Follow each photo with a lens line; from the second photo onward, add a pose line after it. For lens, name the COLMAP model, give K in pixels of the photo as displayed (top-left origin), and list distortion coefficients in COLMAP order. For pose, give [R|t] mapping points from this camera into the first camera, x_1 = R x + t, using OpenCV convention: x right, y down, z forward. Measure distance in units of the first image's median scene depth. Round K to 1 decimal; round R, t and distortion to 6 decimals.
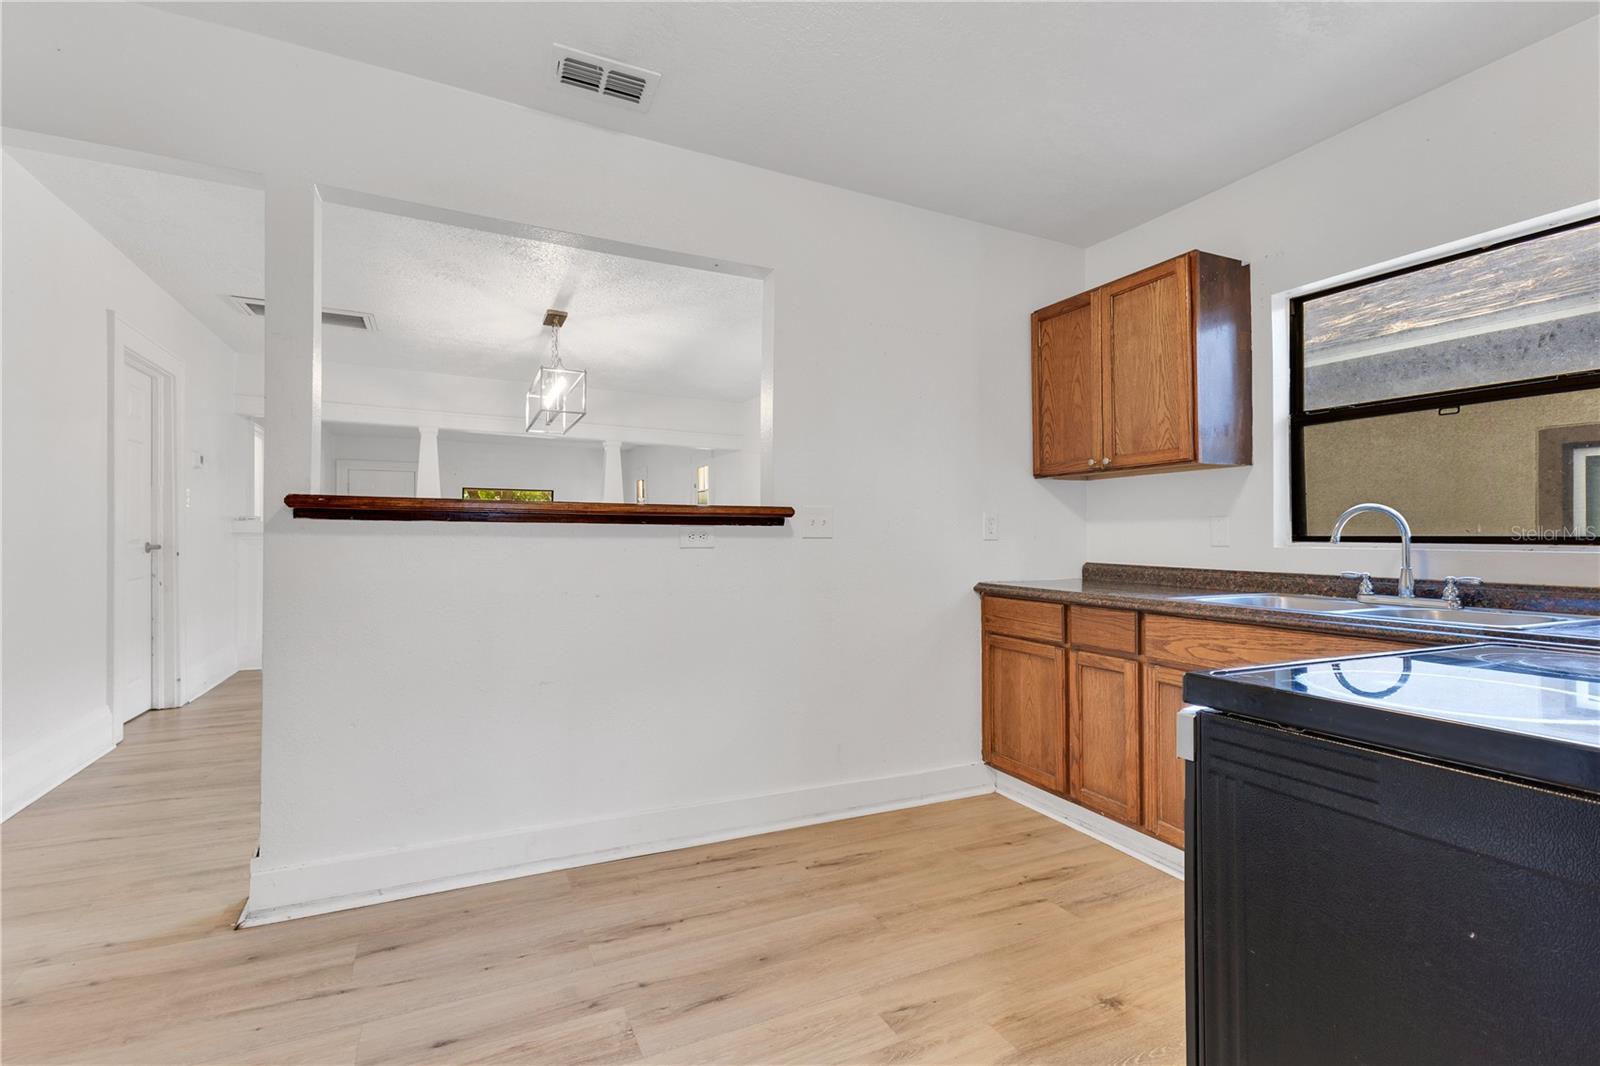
lens RADIAL K [[695.8, 0, 760.2], [0, 695.8, 510.1], [0, 0, 1]] dist [0.003730, 0.000209]
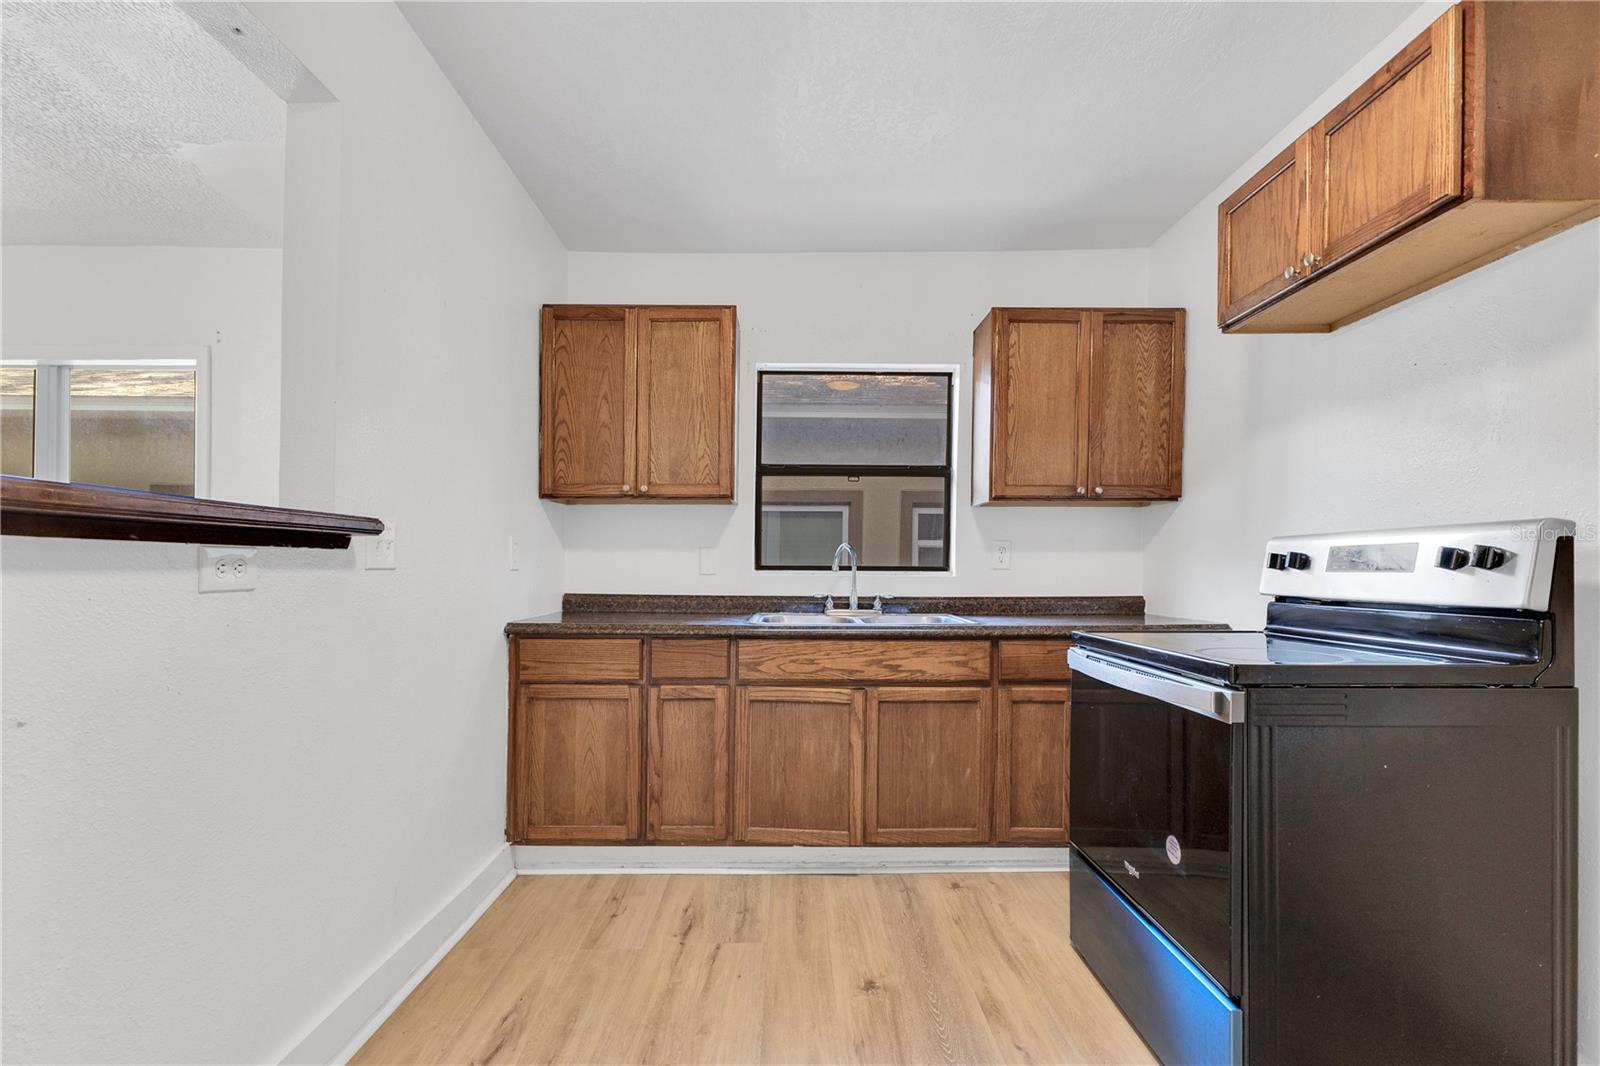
lens RADIAL K [[748.3, 0, 806.8], [0, 748.3, 555.0], [0, 0, 1]] dist [0.002159, 0.000301]
pose [[0.401649, 0.011349, 0.915723, -0.394019], [-0.037624, 0.999283, 0.004117, 0.010362], [-0.915021, -0.036107, 0.401788, 0.393153]]
